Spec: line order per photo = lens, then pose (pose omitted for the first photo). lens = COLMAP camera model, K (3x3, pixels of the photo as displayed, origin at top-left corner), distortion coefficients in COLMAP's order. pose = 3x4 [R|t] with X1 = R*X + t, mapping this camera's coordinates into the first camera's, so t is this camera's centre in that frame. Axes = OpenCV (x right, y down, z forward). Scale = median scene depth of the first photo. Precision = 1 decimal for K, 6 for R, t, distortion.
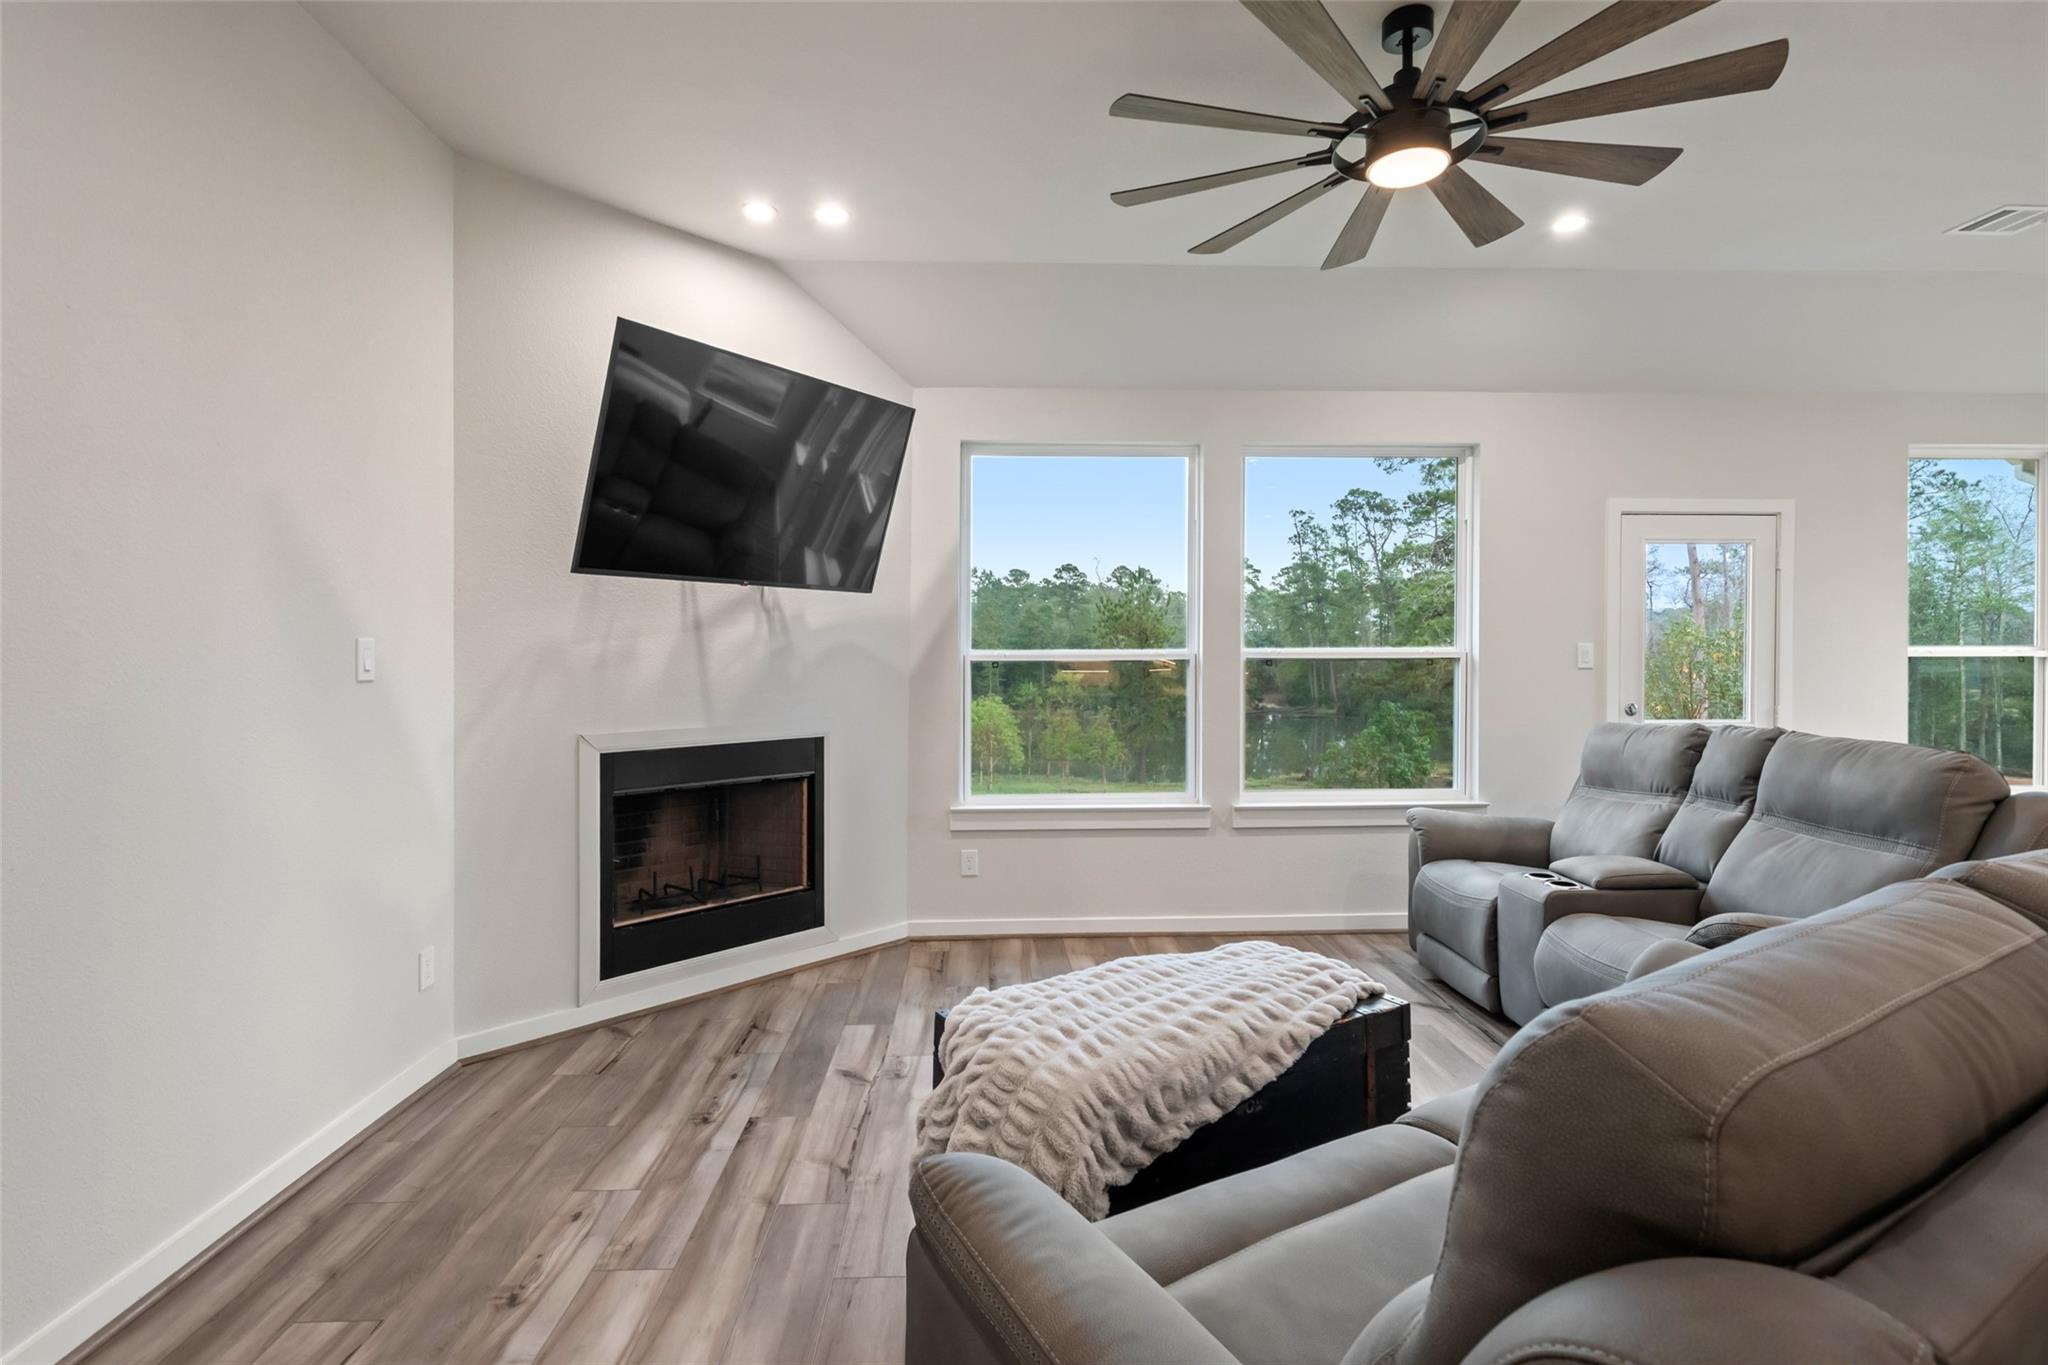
lens RADIAL K [[992.1, 0, 1033.5], [0, 992.1, 669.0], [0, 0, 1]] dist [0.002262, 0.000406]
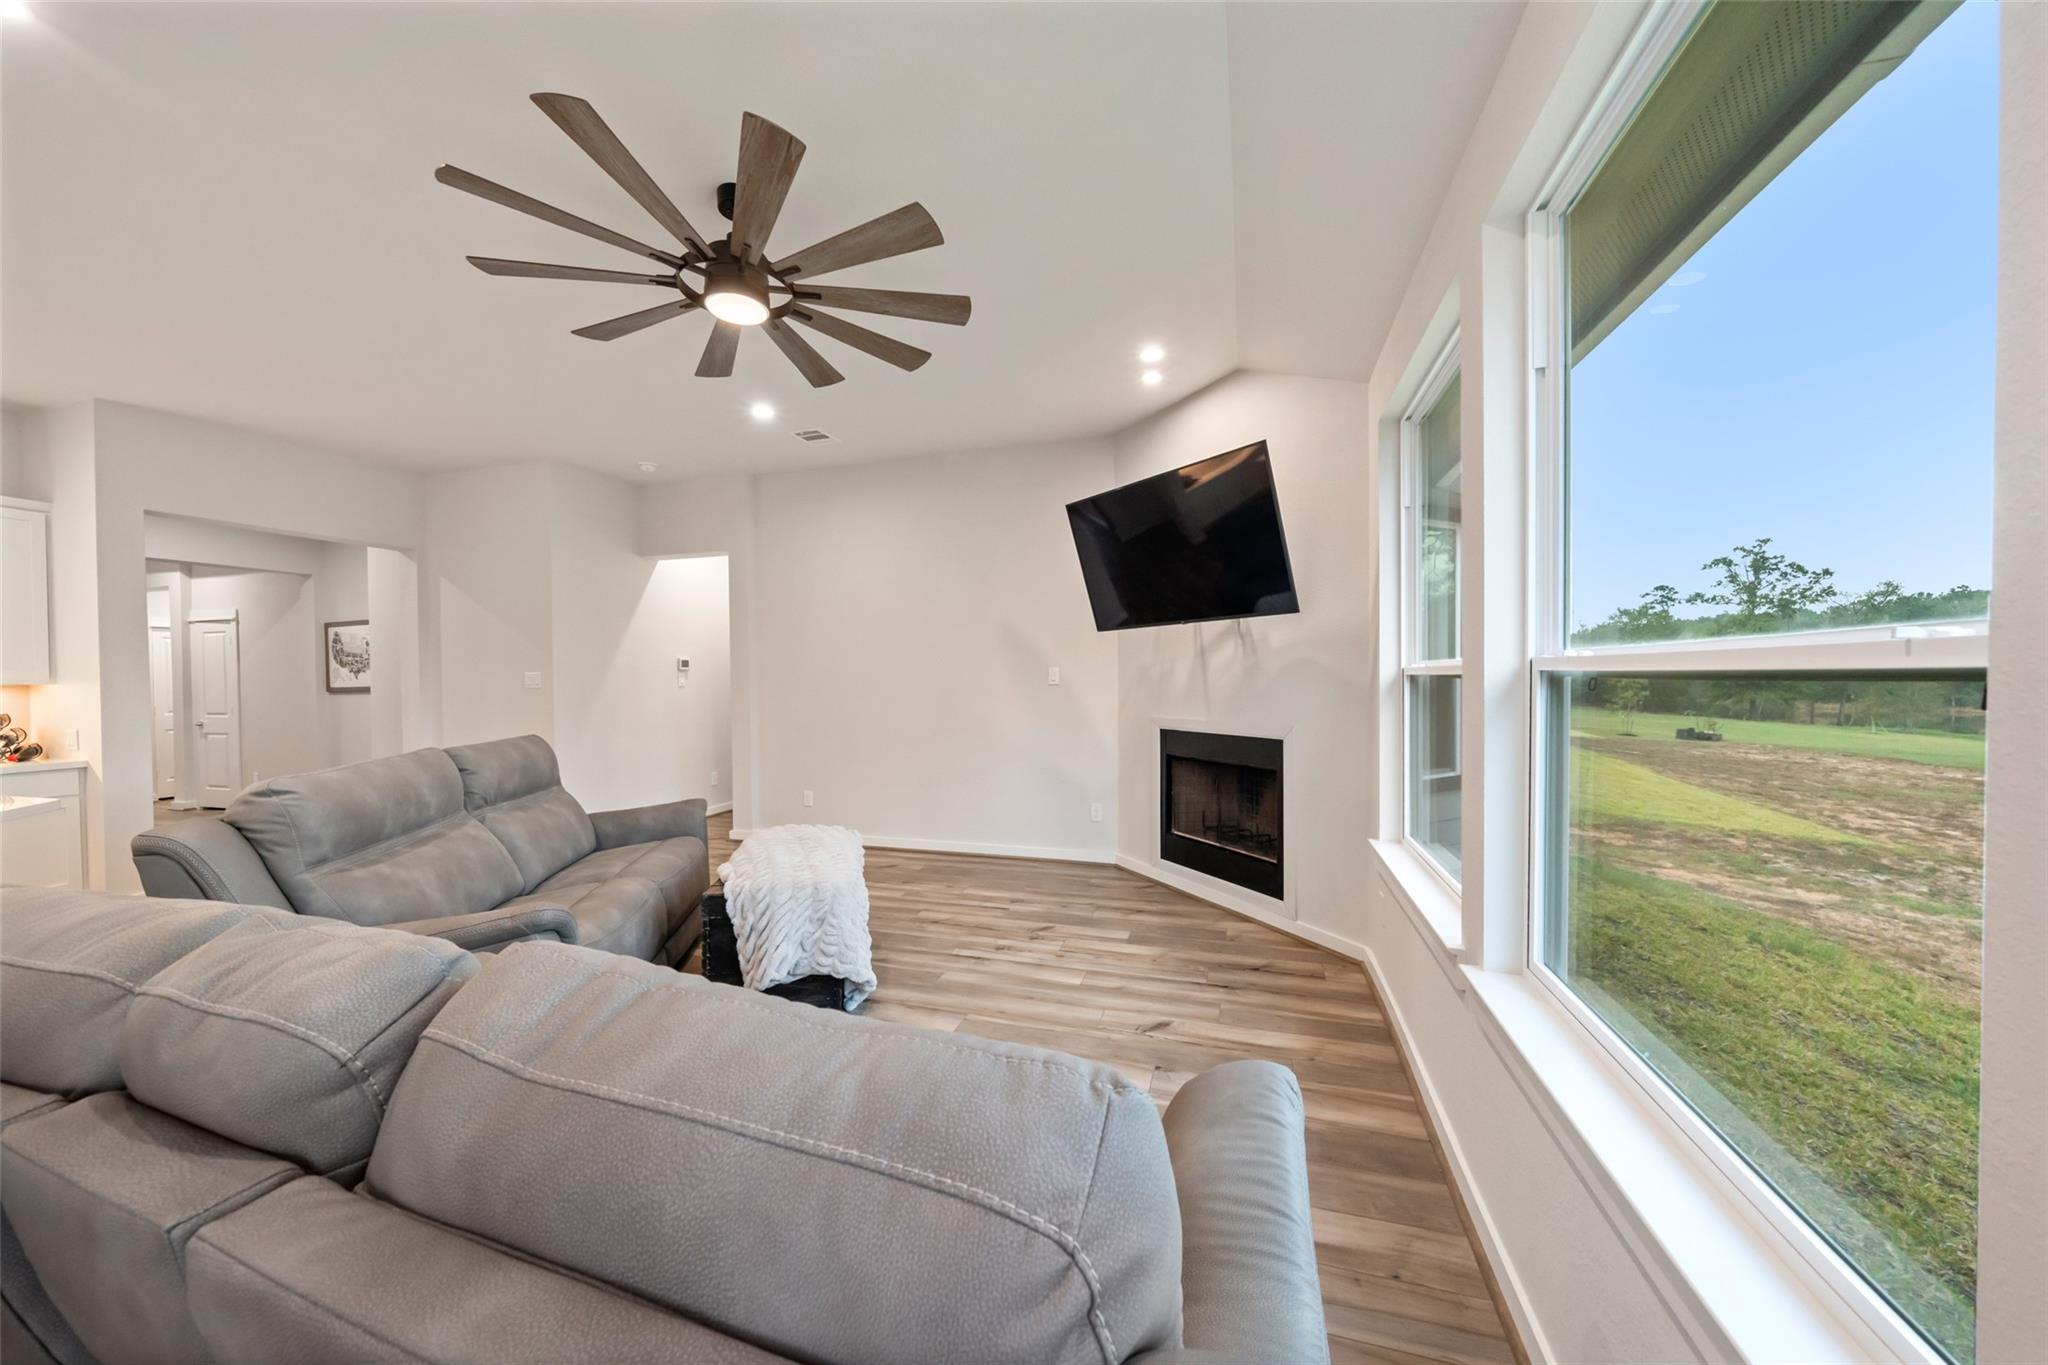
lens RADIAL K [[716.0, 0, 1037.1], [0, 716.0, 687.4], [0, 0, 1]] dist [-0.006480, 0.000599]
pose [[-0.334057, 0.024798, -0.942227, 0.818685], [0.005566, 0.999688, 0.024337, -0.018576], [0.942537, 0.002886, -0.334090, 1.215152]]
